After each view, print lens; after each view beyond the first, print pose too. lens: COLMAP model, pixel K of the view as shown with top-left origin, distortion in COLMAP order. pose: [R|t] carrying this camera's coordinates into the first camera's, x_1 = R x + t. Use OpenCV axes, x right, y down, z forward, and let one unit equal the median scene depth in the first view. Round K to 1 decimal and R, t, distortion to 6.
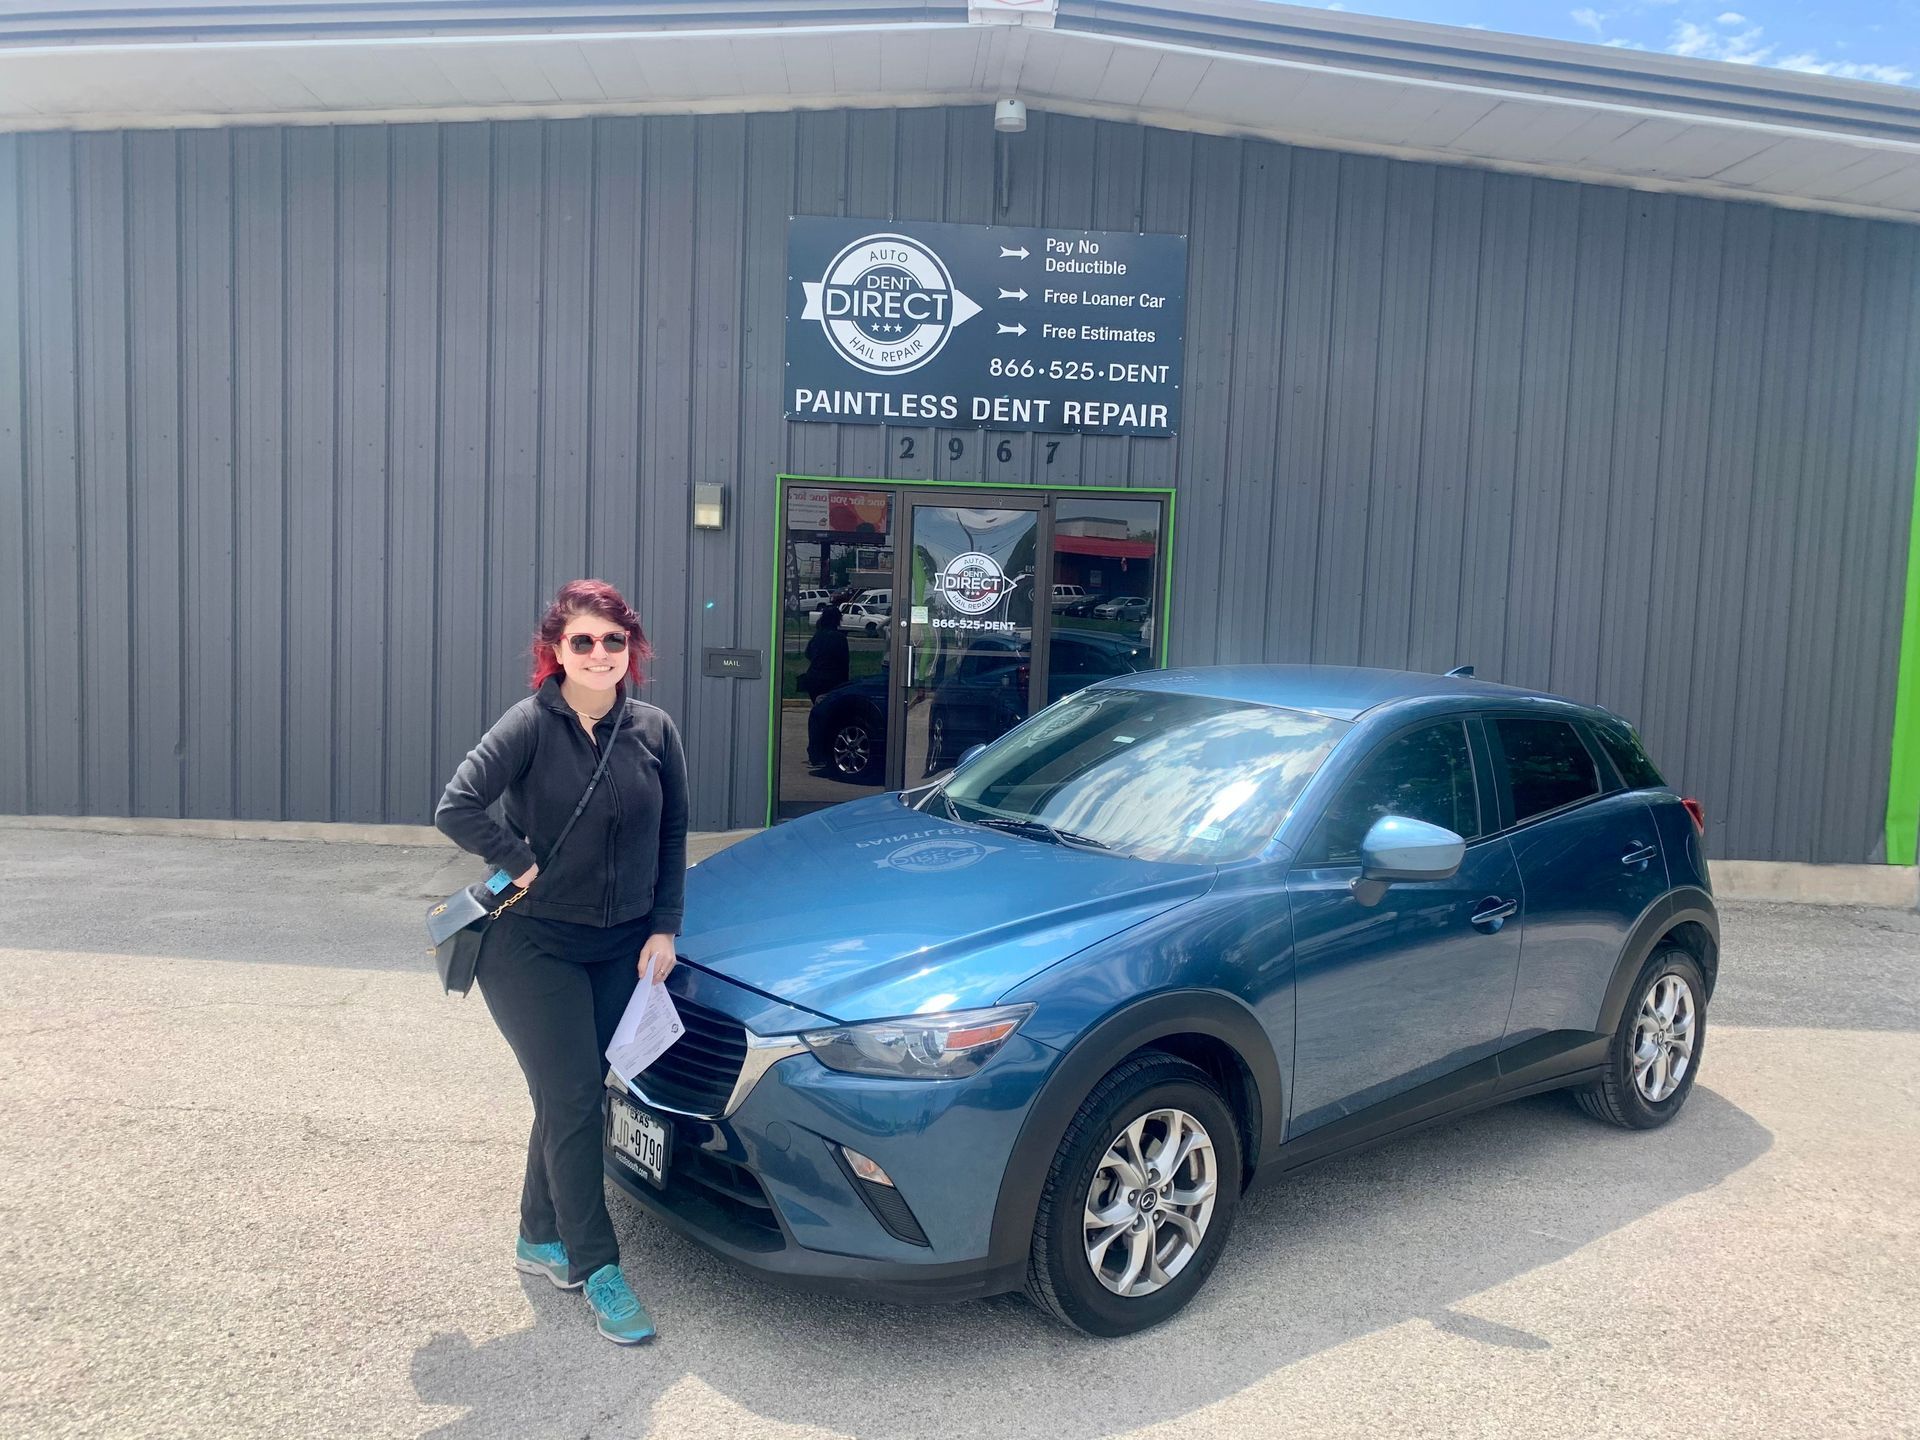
lens RADIAL K [[1704.0, 0, 815.3], [0, 1704.0, 705.2], [0, 0, 1]] dist [0.036163, -0.036710]
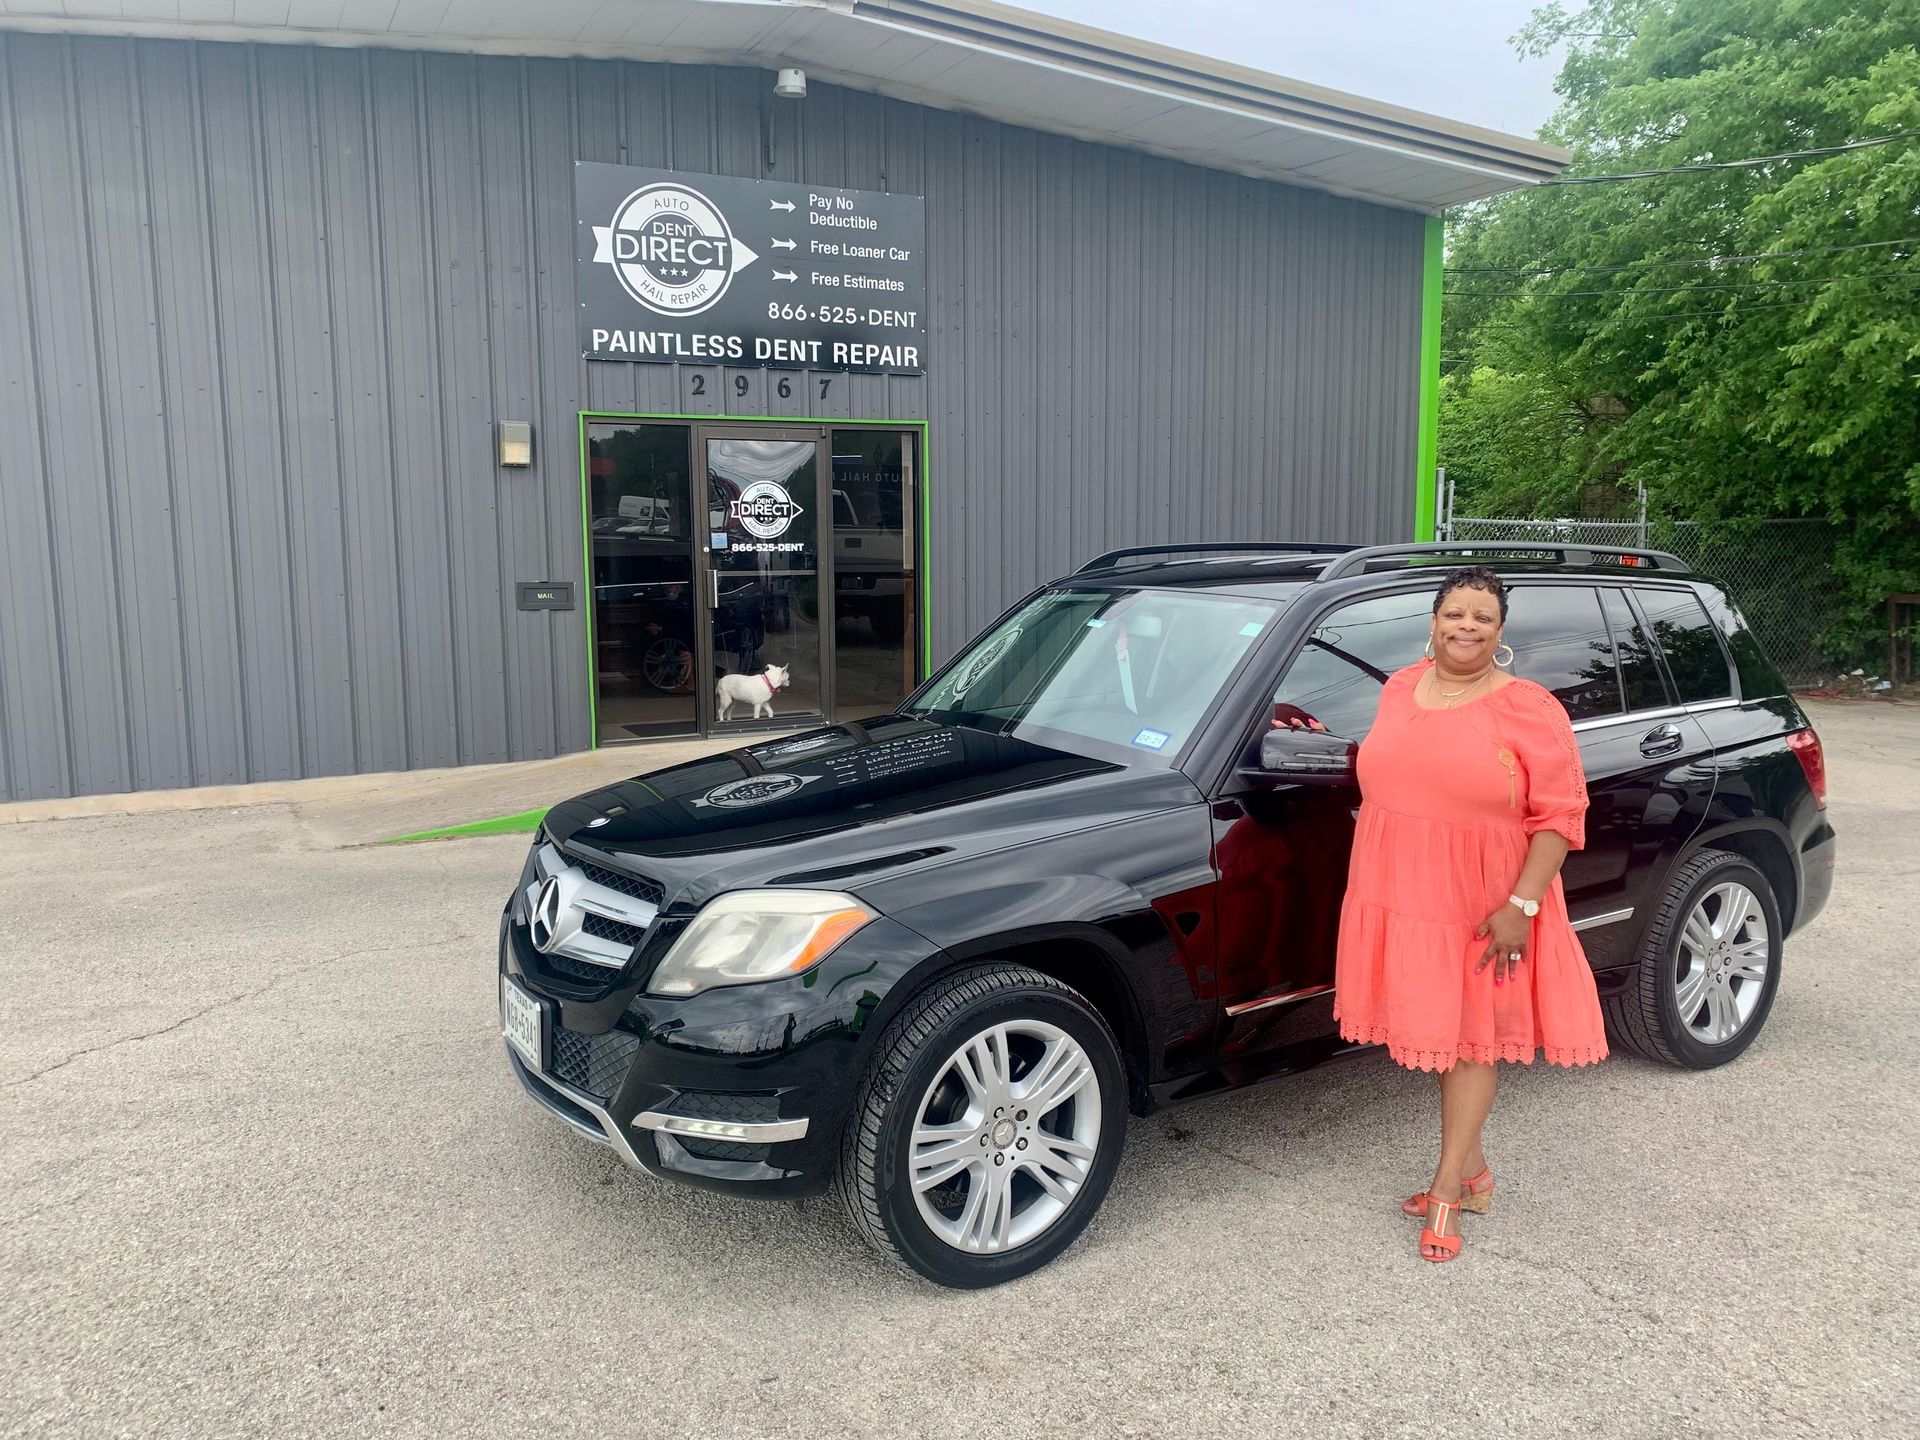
lens RADIAL K [[1704.0, 0, 959.0], [0, 1704.0, 698.1], [0, 0, 1]] dist [0.036163, -0.036710]
pose [[0.891514, -0.089438, 0.444075, -0.295063], [0.069870, 0.995733, 0.060276, -0.007853], [-0.447571, -0.022709, 0.893960, -0.040283]]
